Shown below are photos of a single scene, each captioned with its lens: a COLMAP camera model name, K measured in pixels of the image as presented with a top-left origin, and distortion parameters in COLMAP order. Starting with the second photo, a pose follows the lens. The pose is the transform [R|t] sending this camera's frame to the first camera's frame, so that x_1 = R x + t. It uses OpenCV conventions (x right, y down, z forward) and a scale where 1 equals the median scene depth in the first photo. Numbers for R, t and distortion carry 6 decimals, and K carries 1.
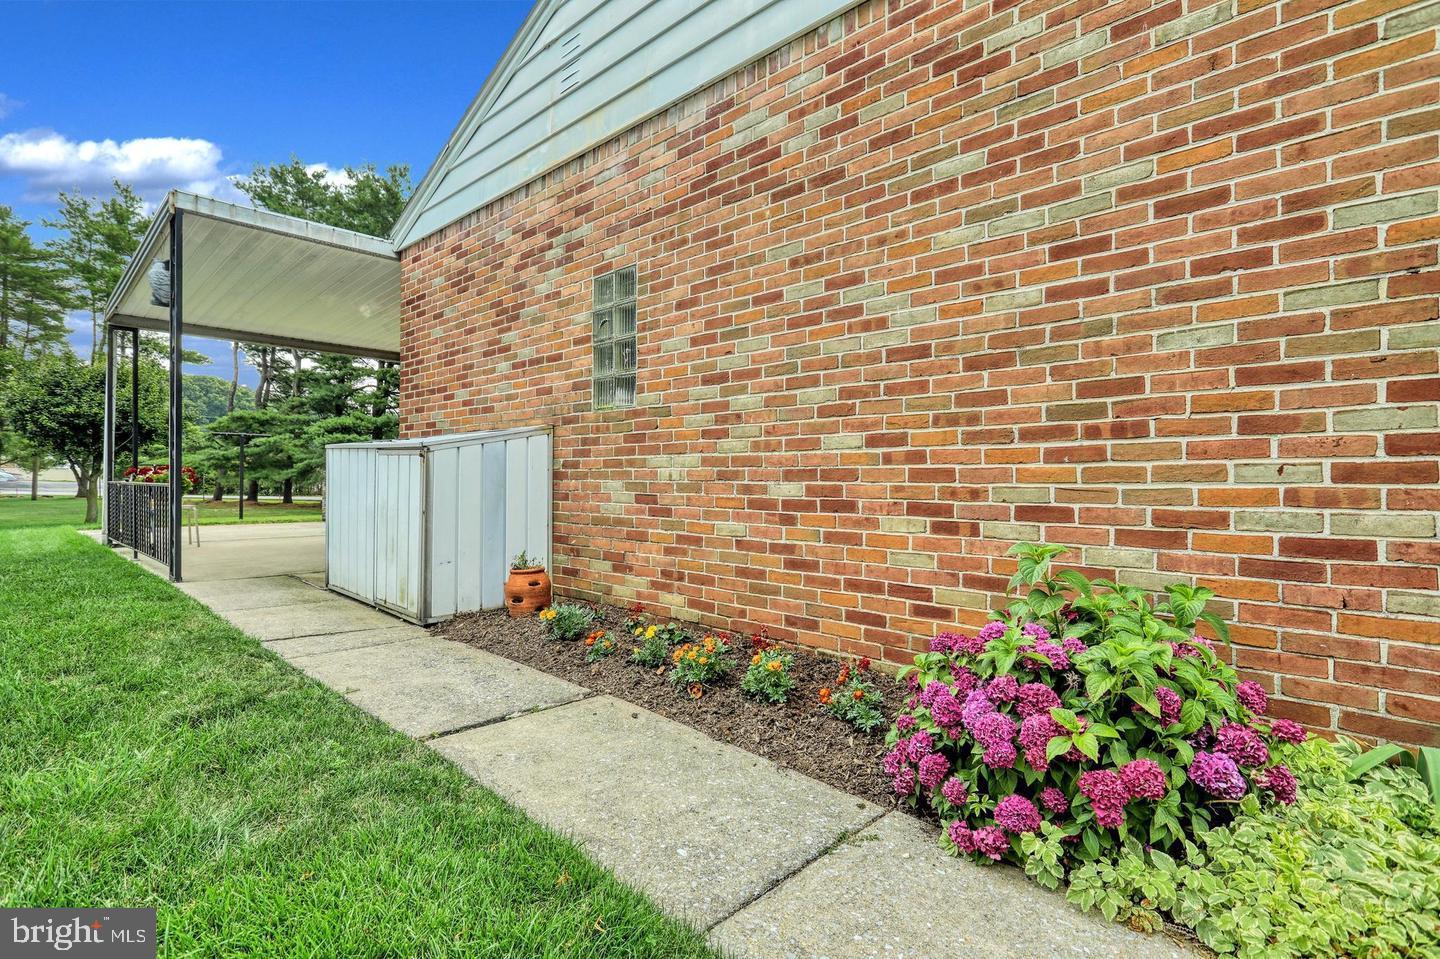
lens RADIAL K [[734.7, 0, 720.0], [0, 734.7, 479.5], [0, 0, 1]] dist [-0.000209, 0.017200]
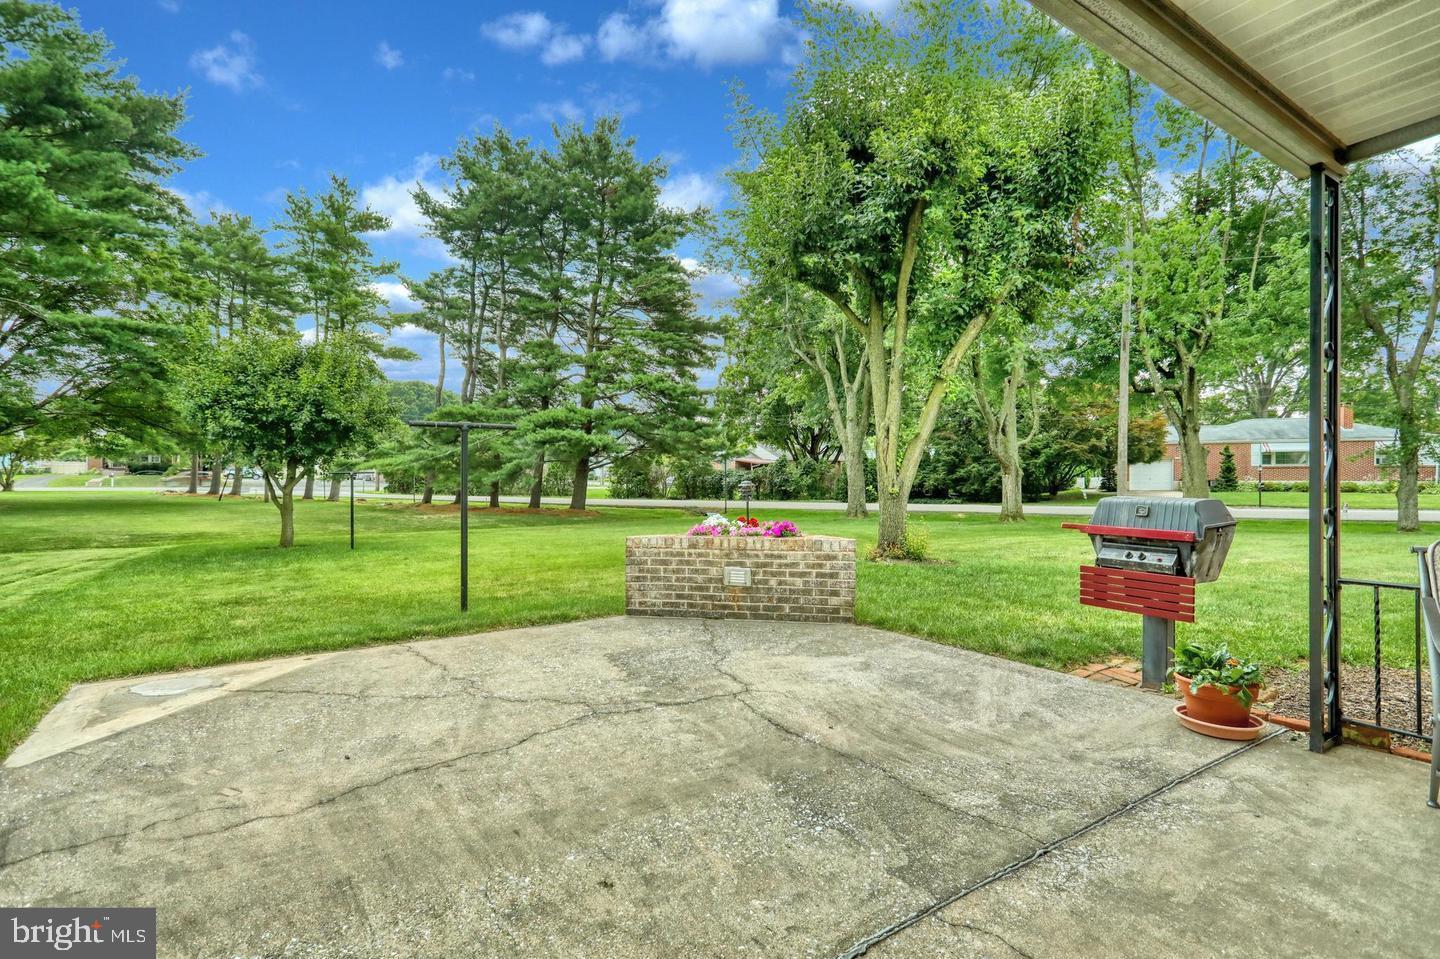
lens RADIAL K [[698.6, 0, 720.0], [0, 698.6, 479.5], [0, 0, 1]] dist [-0.004313, -0.000631]
pose [[0.979886, -0.004993, -0.199496, -0.141290], [0.007847, 0.999878, 0.013518, -0.010983], [0.199404, -0.014812, 0.979805, 0.207904]]
